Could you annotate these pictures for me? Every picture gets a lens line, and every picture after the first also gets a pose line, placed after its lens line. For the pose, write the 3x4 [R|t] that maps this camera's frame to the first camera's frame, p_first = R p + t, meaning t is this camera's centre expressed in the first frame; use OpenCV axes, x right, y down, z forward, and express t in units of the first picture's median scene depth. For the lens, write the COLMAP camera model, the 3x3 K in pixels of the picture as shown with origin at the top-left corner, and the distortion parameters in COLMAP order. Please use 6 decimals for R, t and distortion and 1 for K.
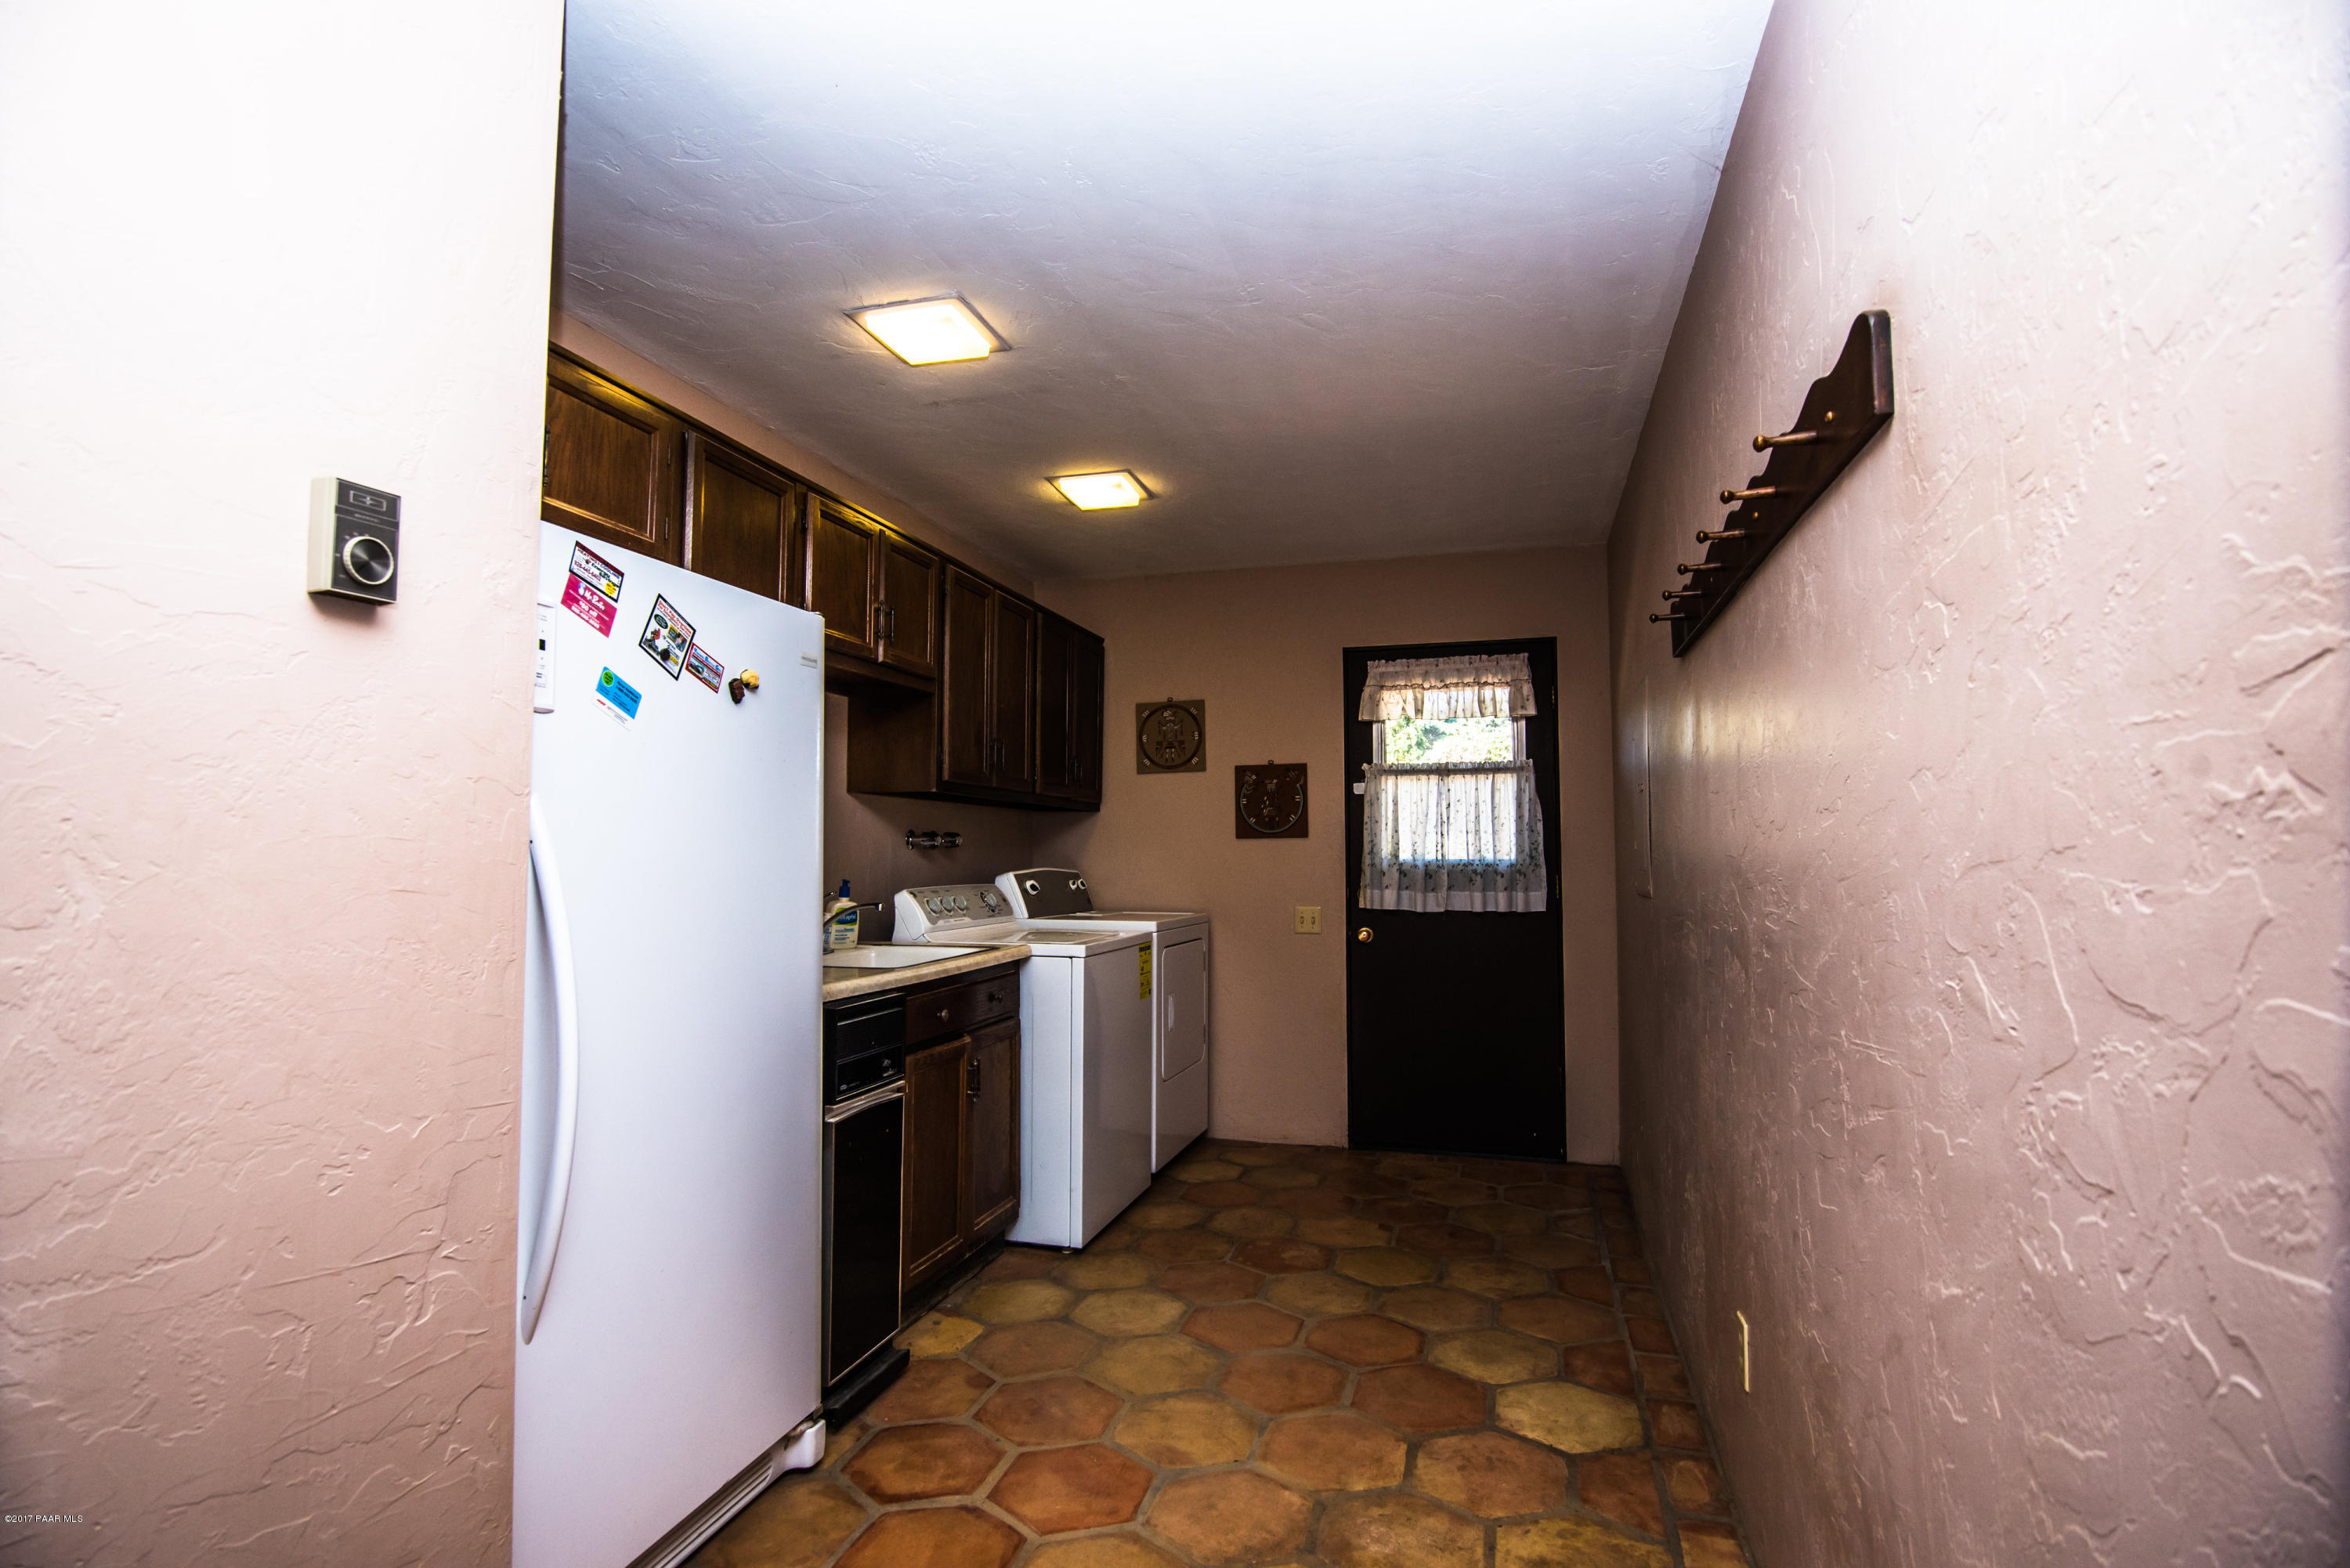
lens RADIAL K [[1139.3, 0, 1165.5], [0, 1139.3, 792.0], [0, 0, 1]] dist [-0.021956, -0.000145]
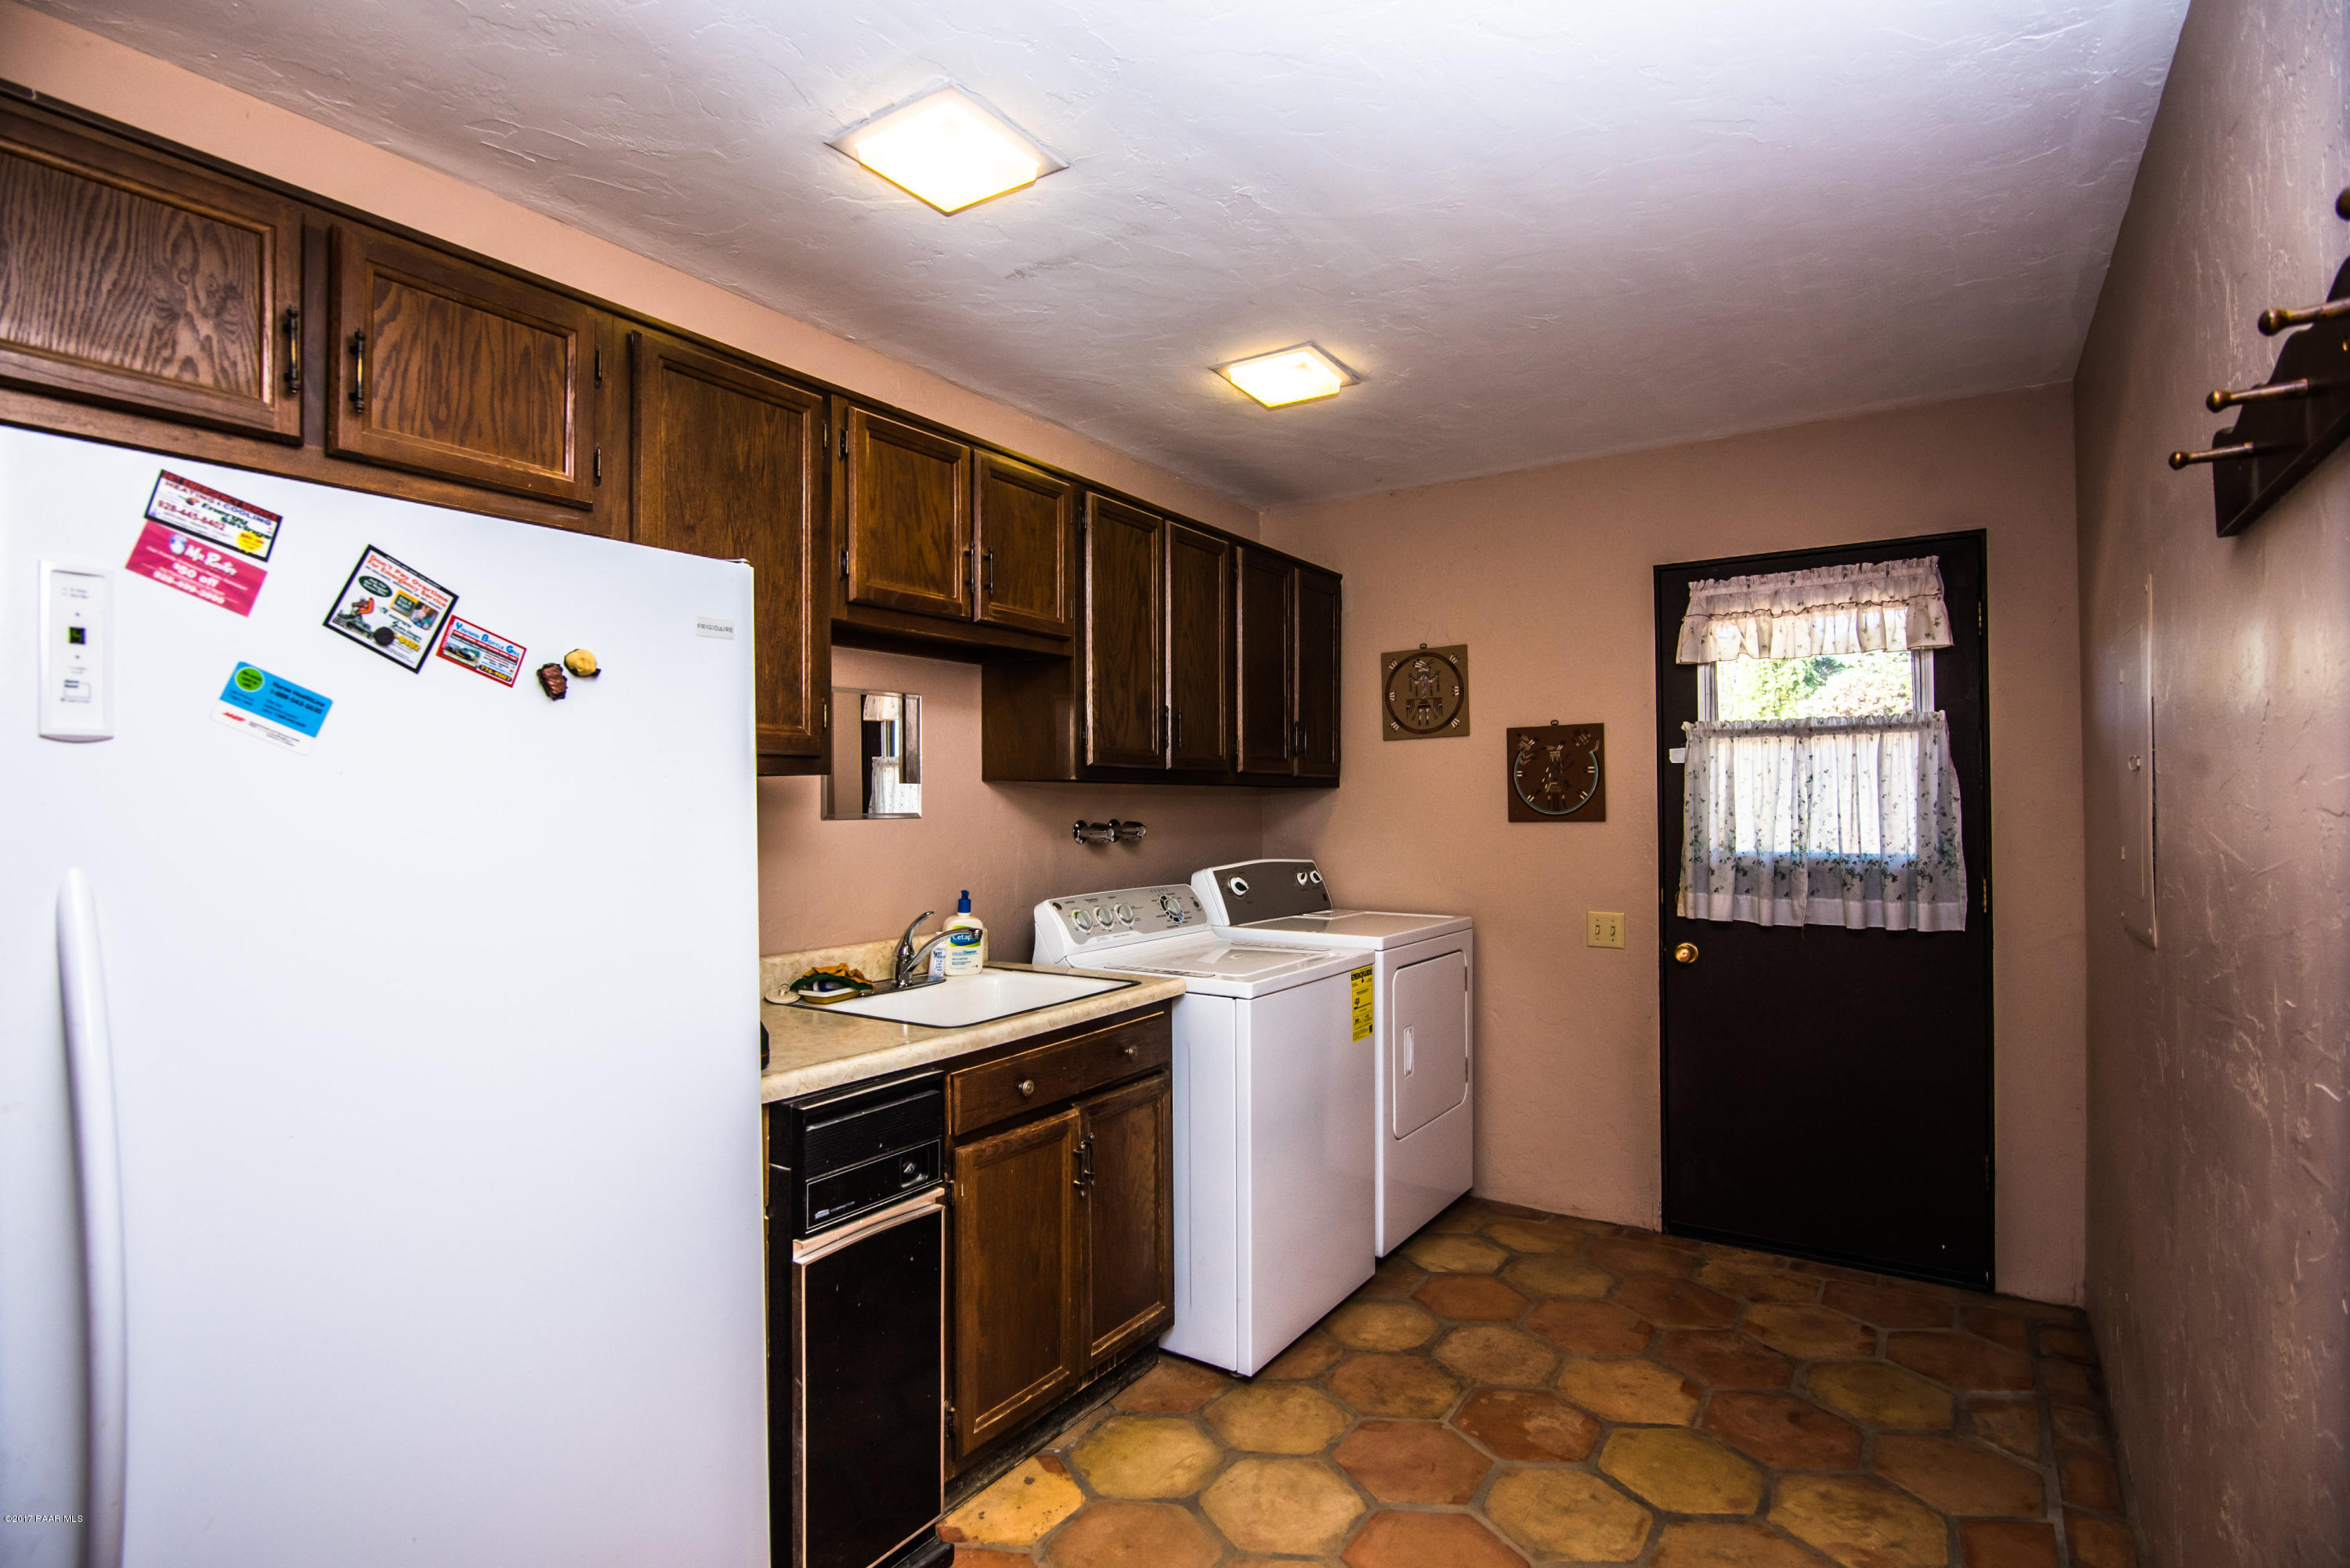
lens RADIAL K [[1139.3, 0, 1165.5], [0, 1139.3, 792.0], [0, 0, 1]] dist [-0.021956, -0.000145]
pose [[0.953043, -0.008940, -0.302702, 0.088578], [0.022834, 0.998840, 0.042392, -0.021473], [0.301972, -0.047313, 0.952142, 0.229012]]
